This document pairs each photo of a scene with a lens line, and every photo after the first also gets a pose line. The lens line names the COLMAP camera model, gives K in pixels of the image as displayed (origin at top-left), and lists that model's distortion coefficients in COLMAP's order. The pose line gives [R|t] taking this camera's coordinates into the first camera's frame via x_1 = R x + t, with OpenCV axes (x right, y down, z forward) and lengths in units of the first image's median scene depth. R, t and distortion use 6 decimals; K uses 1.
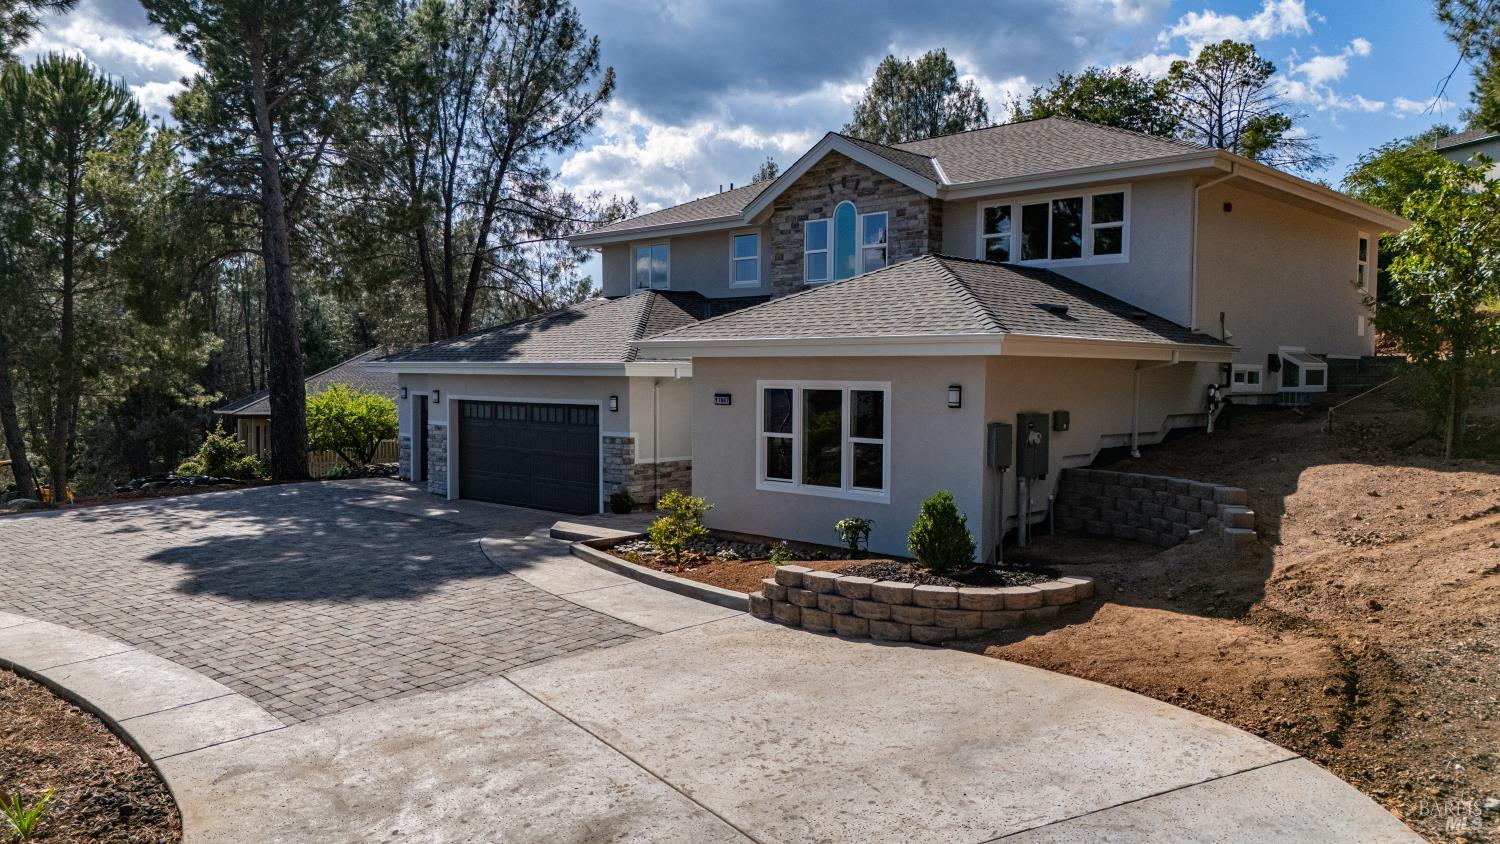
lens RADIAL K [[1086.8, 0, 750.0], [0, 1086.8, 422.0], [0, 0, 1]] dist [0.038678, -0.000898]
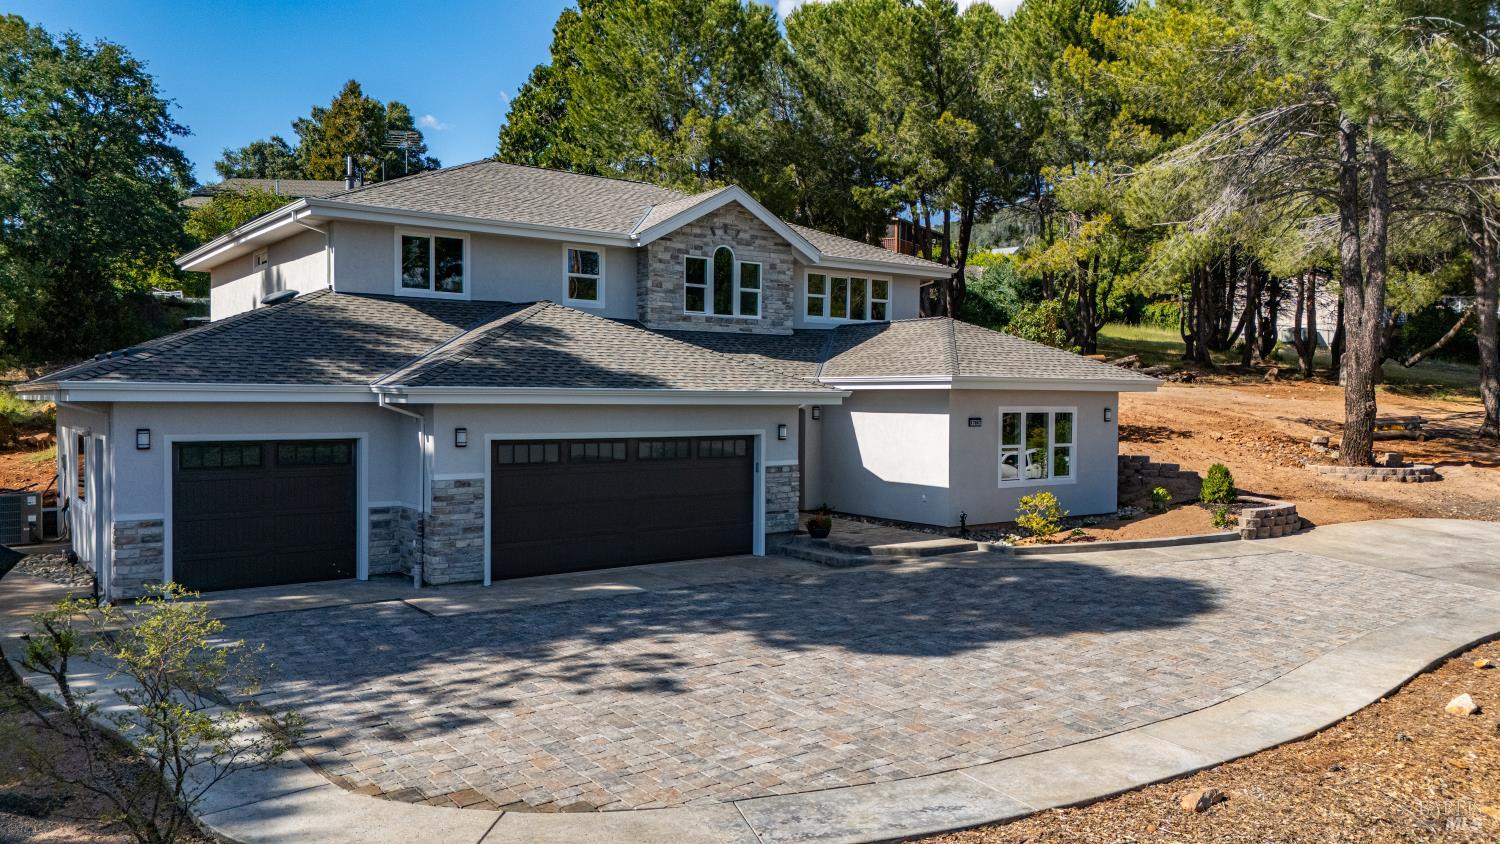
lens RADIAL K [[1065.1, 0, 750.0], [0, 1065.1, 422.0], [0, 0, 1]] dist [0.030168, -0.001437]
pose [[0.176407, -0.028932, 0.983892, -1.021734], [0.038204, 0.999016, 0.022527, -0.046128], [-0.983576, 0.033614, 0.177339, 0.807006]]
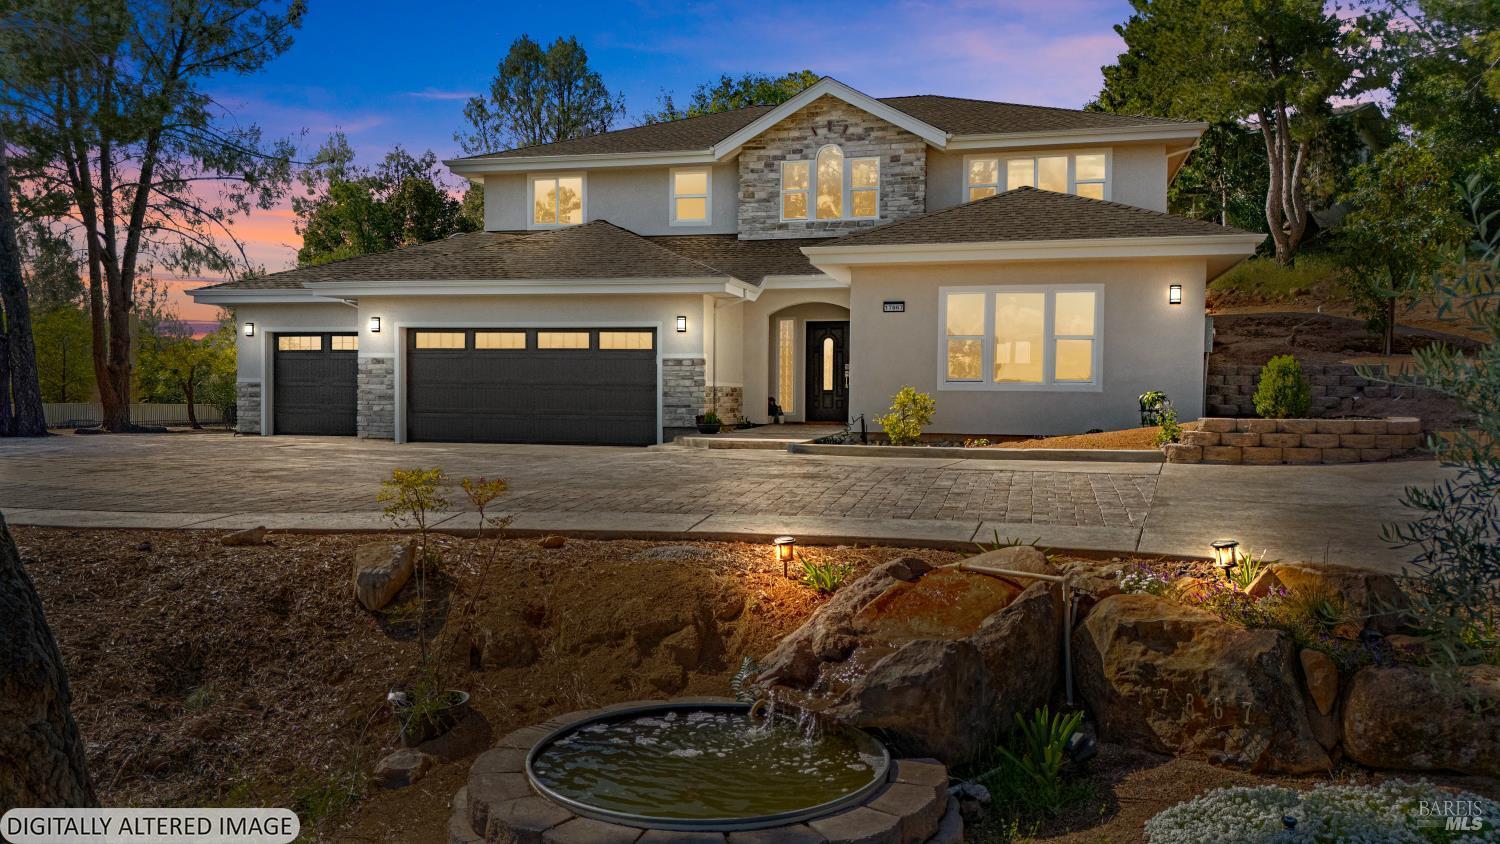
lens RADIAL K [[1086.8, 0, 750.0], [0, 1086.8, 422.0], [0, 0, 1]] dist [0.038678, -0.000898]
pose [[0.875839, -0.012594, 0.482440, -0.506061], [0.018536, 0.999800, -0.007551, 0.074005], [-0.482248, 0.015556, 0.875897, 0.121413]]
